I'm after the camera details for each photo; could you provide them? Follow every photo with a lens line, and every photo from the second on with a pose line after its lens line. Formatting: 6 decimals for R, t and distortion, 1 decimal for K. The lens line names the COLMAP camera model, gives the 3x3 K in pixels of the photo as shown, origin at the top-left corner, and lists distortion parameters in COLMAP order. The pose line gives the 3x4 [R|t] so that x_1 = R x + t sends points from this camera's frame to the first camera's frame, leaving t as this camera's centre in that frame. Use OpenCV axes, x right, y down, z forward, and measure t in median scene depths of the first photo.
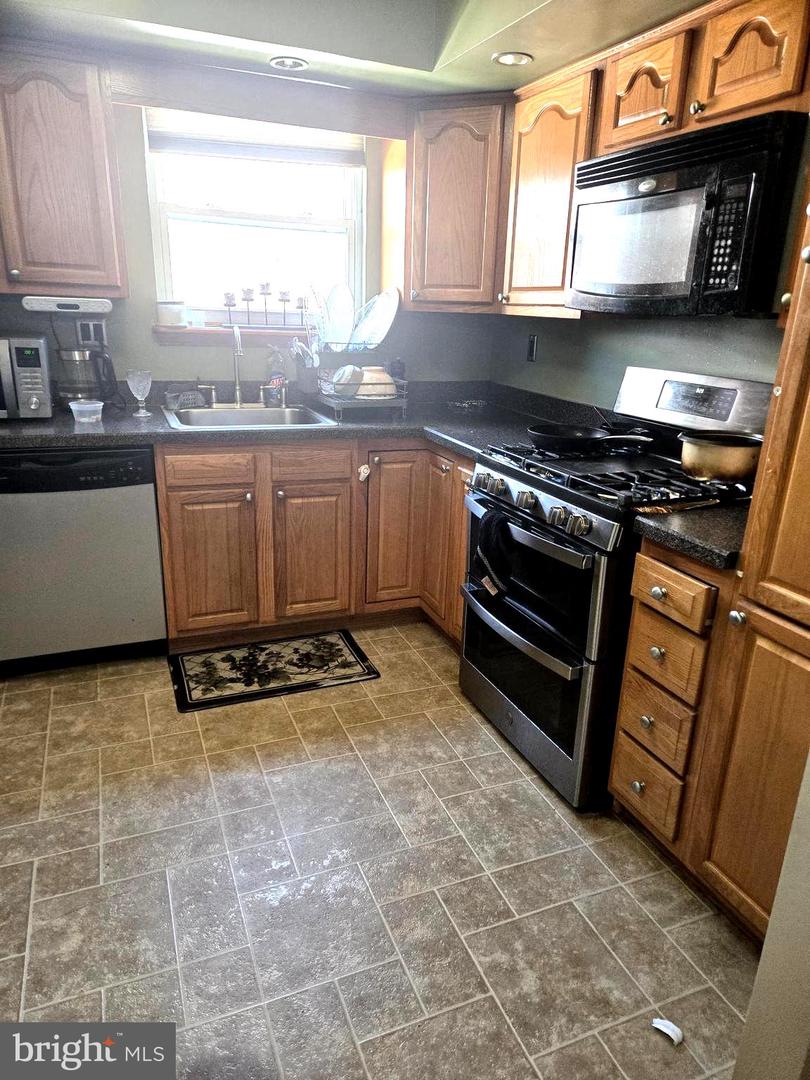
lens RADIAL K [[730.7, 0, 405.1], [0, 730.7, 548.7], [0, 0, 1]] dist [0.074961, -0.065038]
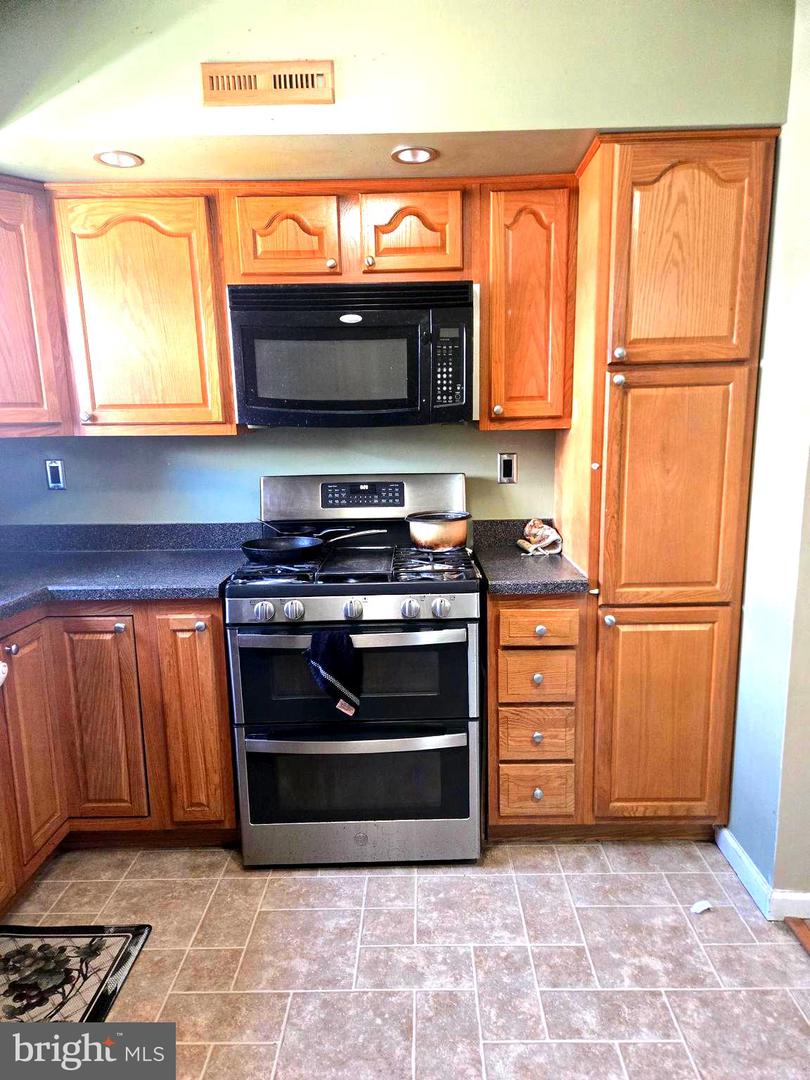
lens RADIAL K [[730.7, 0, 414.0], [0, 730.7, 556.0], [0, 0, 1]] dist [0.074961, -0.065038]
pose [[0.375748, -0.204599, 0.903854, -0.648336], [0.324622, 0.942588, 0.078416, -0.174510], [-0.868006, 0.263947, 0.420593, 0.465795]]
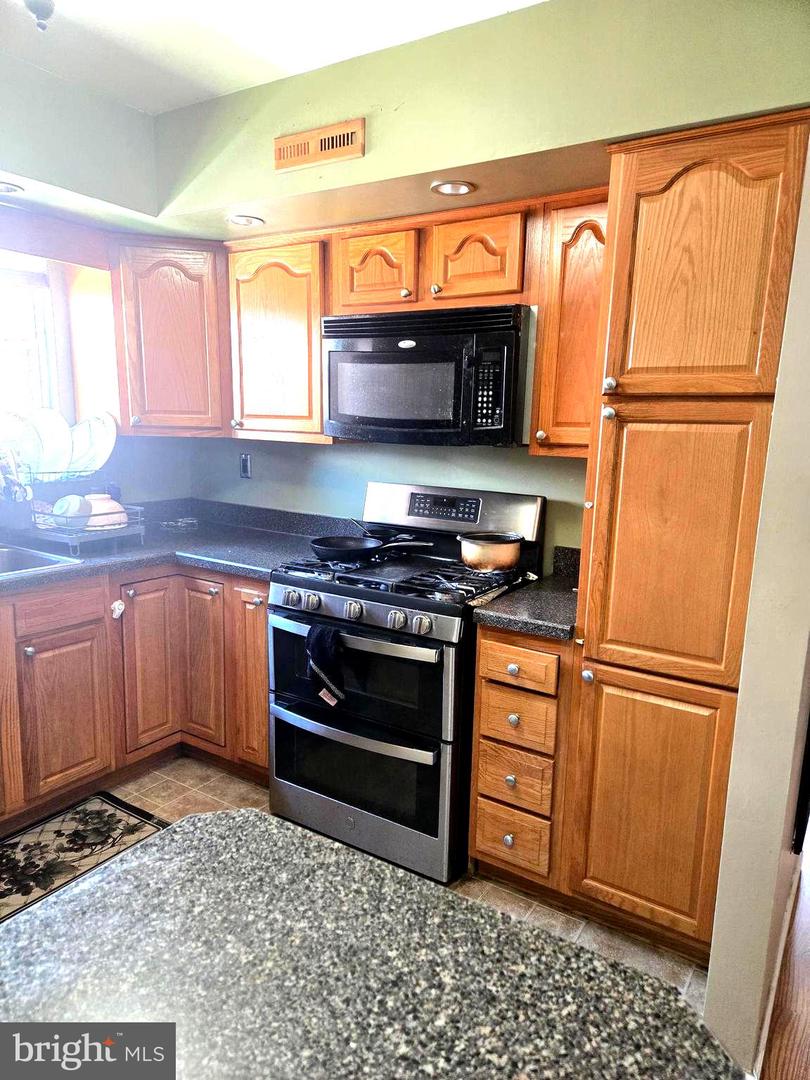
lens RADIAL K [[730.7, 0, 401.9], [0, 730.7, 542.6], [0, 0, 1]] dist [0.074961, -0.065038]
pose [[0.821472, -0.111723, 0.559198, -0.348697], [0.183528, 0.980243, -0.073762, -0.067366], [-0.539909, 0.163222, 0.825746, 0.045870]]
